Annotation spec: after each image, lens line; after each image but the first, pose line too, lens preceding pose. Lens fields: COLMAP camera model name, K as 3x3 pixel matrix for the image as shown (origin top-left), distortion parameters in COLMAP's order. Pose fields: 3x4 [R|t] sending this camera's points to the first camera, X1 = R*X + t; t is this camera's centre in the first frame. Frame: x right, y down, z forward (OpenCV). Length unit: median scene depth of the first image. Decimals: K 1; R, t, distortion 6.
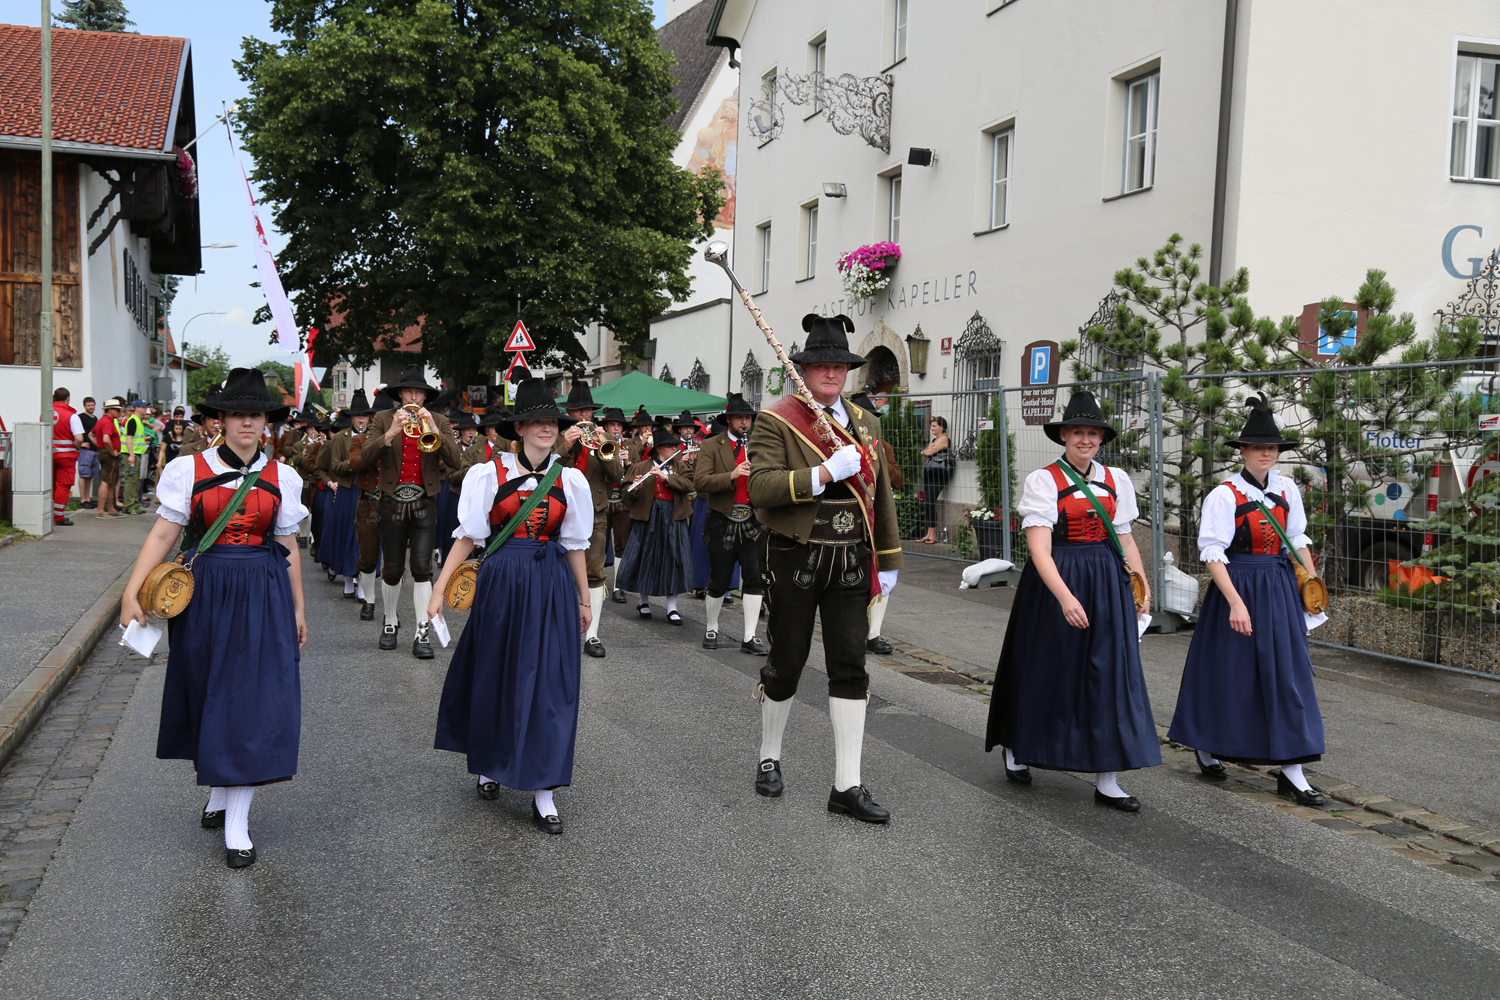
lens RADIAL K [[1542.7, 0, 747.7], [0, 1542.7, 527.3], [0, 0, 1]] dist [-0.015633, 0.098539]
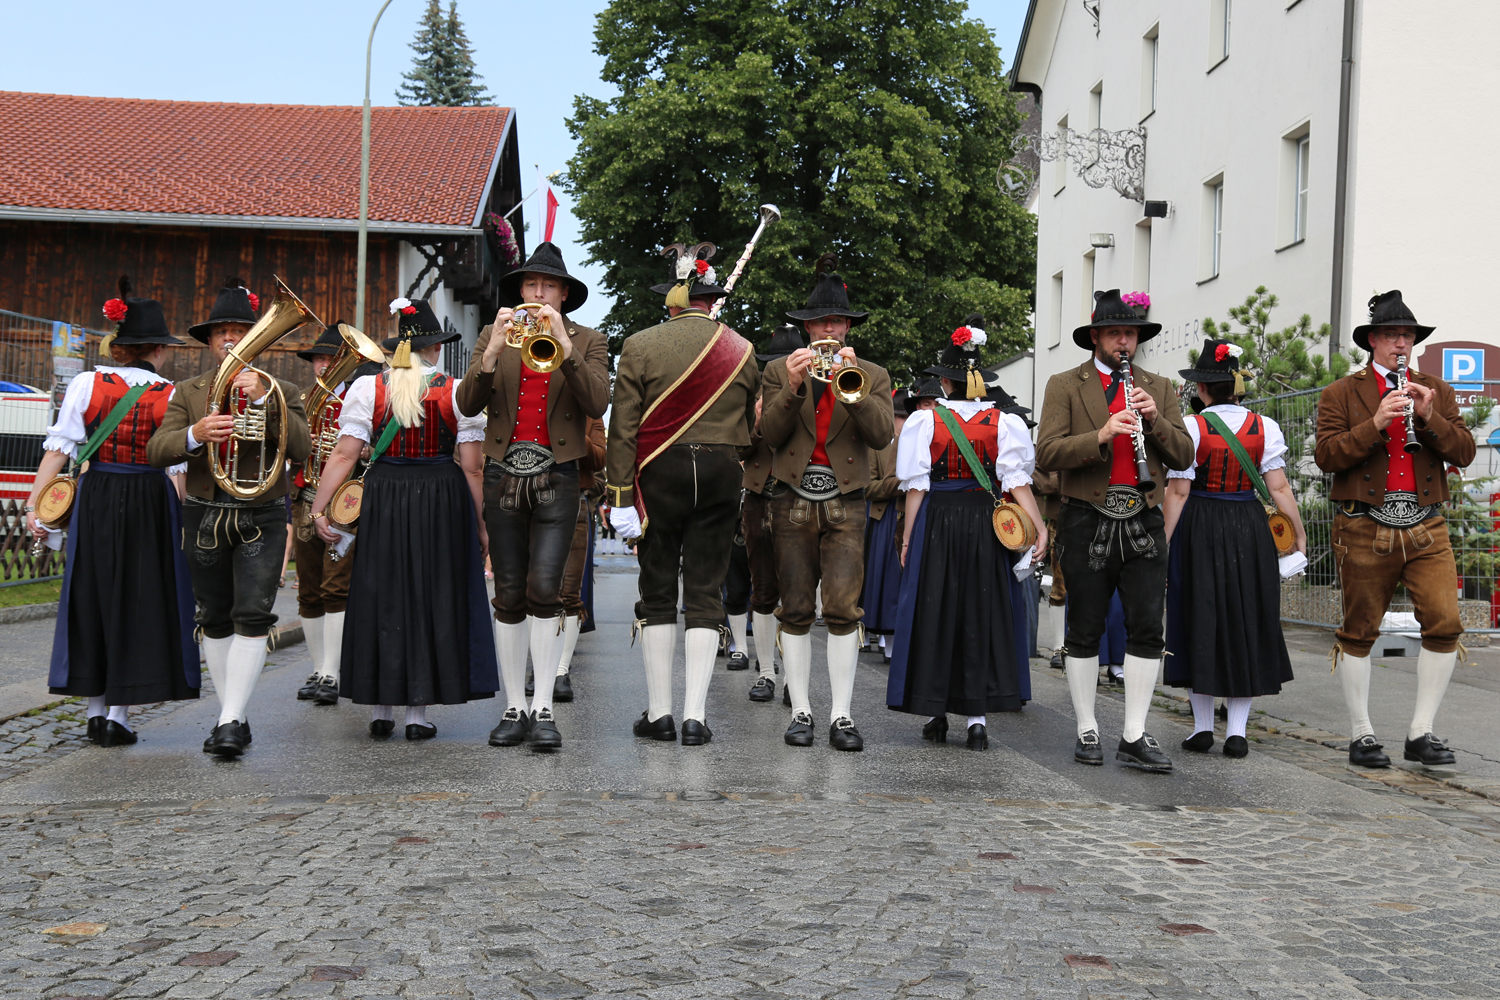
lens RADIAL K [[1969.6, 0, 750.0], [0, 1969.6, 500.0], [0, 0, 1]] dist [0.020242, 0.073295]
pose [[0.969289, -0.003845, -0.245895, 0.095339], [-0.014629, 0.997206, -0.073256, 0.027690], [0.245490, 0.074603, 0.966524, -0.170872]]
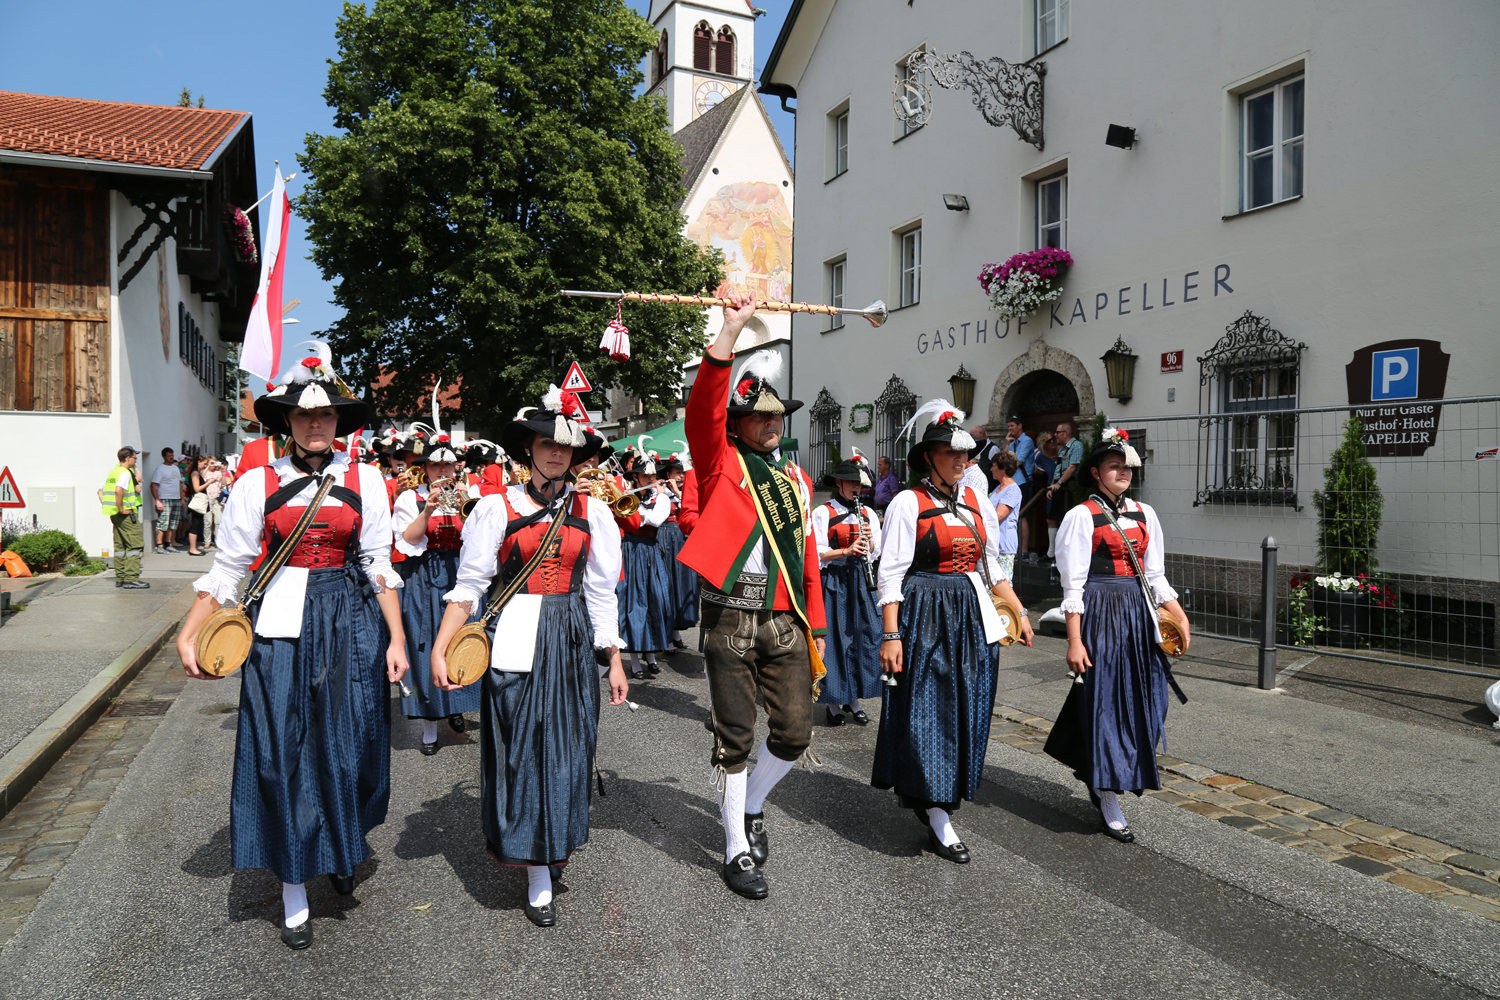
lens RADIAL K [[1068.2, 0, 750.0], [0, 1068.2, 500.0], [0, 0, 1]] dist [-0.120409, 0.070265]
pose [[0.997026, -0.015514, 0.075486, -0.072396], [0.018348, 0.999147, -0.036992, -0.016148], [-0.074848, 0.038267, 0.996460, 0.260605]]
